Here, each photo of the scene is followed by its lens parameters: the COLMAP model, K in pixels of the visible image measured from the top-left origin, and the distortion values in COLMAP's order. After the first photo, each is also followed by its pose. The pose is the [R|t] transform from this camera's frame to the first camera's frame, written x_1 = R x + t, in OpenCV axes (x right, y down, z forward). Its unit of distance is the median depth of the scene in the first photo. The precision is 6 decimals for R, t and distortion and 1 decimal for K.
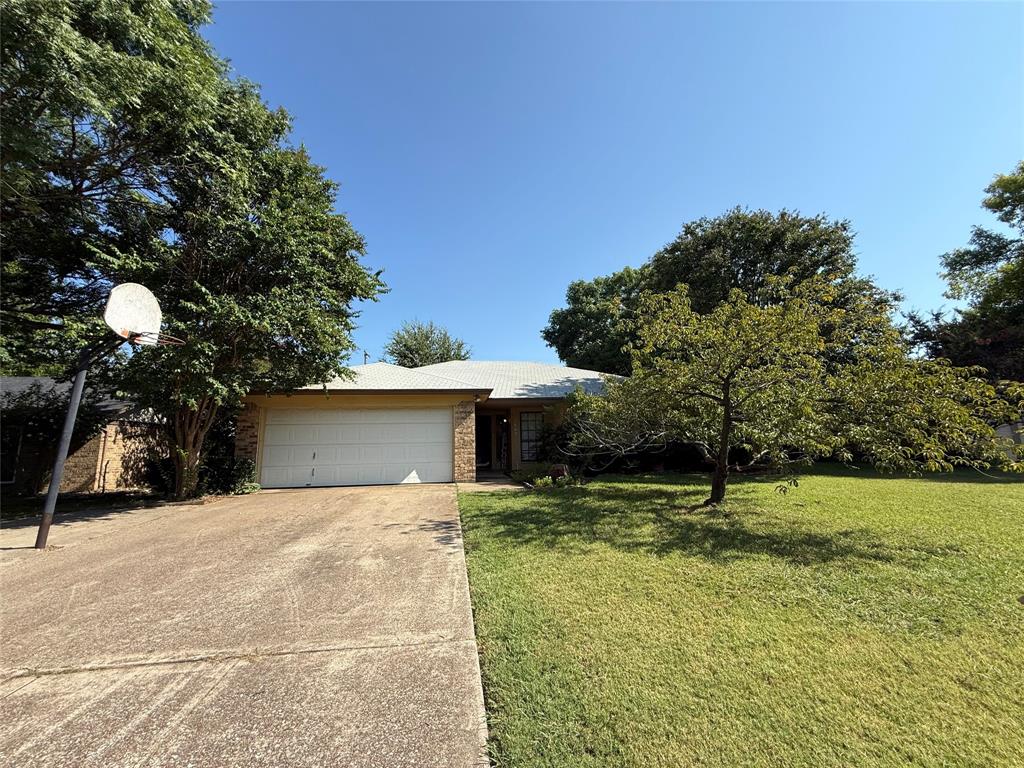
lens RADIAL K [[407.5, 0, 511.8], [0, 407.5, 381.5], [0, 0, 1]] dist [-0.000582, -0.000050]
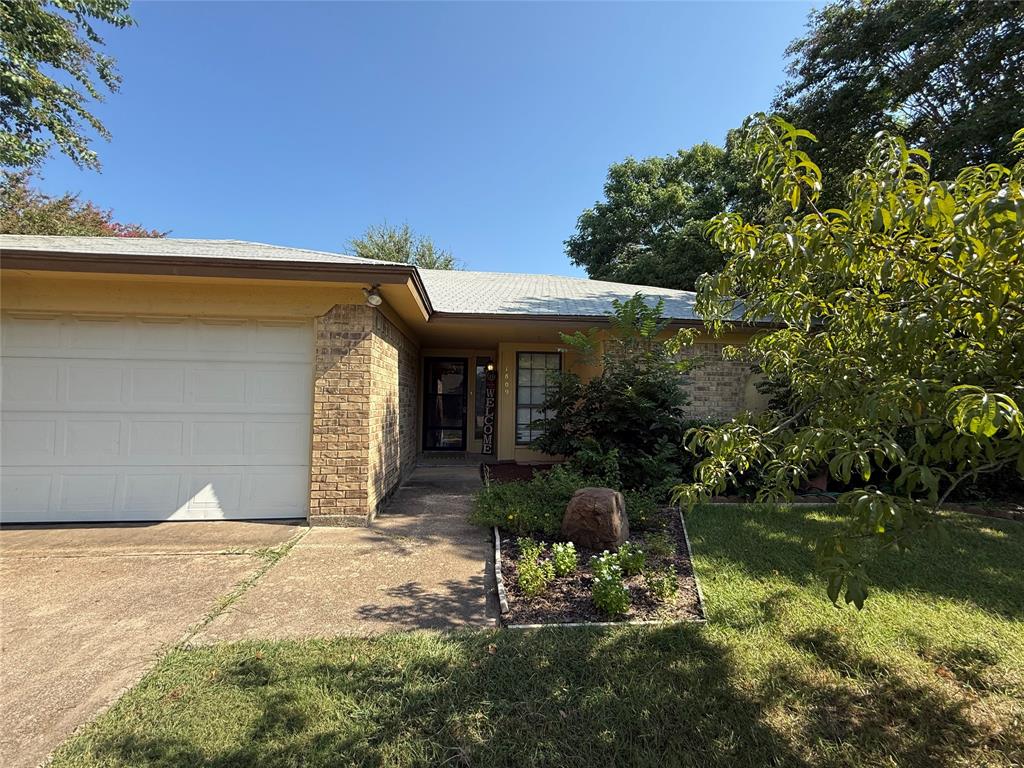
lens RADIAL K [[407.5, 0, 511.8], [0, 407.5, 381.5], [0, 0, 1]] dist [-0.000582, -0.000050]
pose [[0.998265, 0.031241, -0.049905, 0.063298], [-0.025218, 0.992804, 0.117061, 0.080056], [0.053203, -0.115600, 0.991870, 0.732464]]
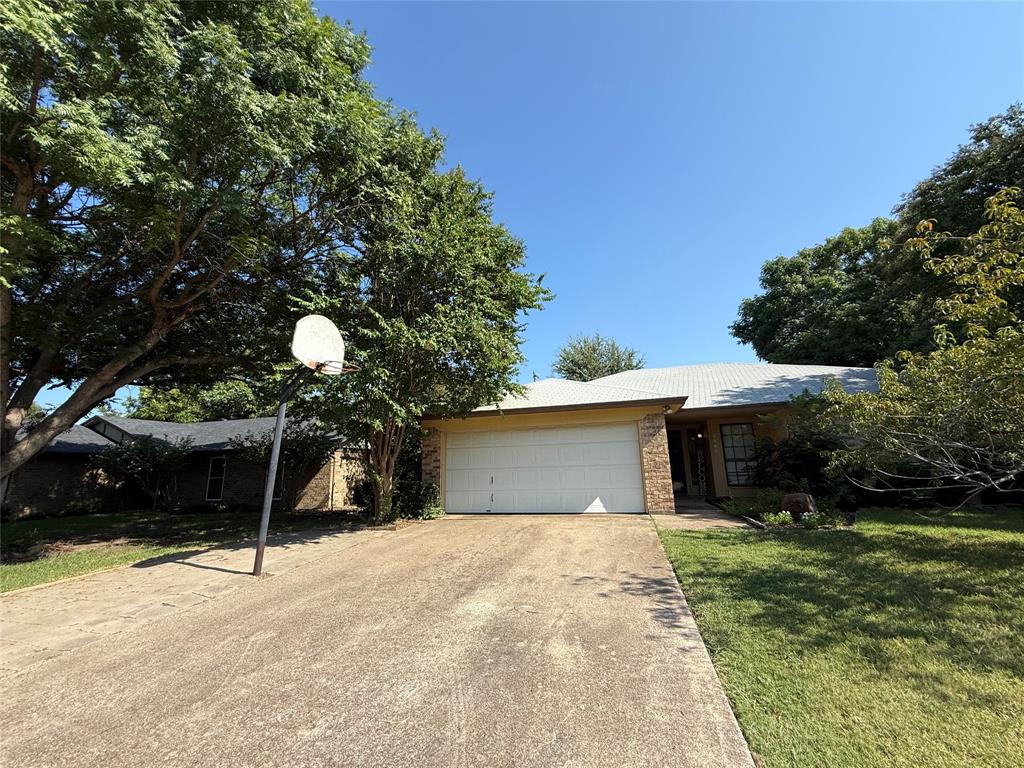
lens RADIAL K [[407.5, 0, 511.8], [0, 407.5, 381.5], [0, 0, 1]] dist [-0.000582, -0.000050]
pose [[0.916759, -0.089058, -0.389386, -0.054769], [0.072292, 0.995723, -0.057532, 0.011228], [0.392844, 0.024594, 0.919276, 0.146972]]
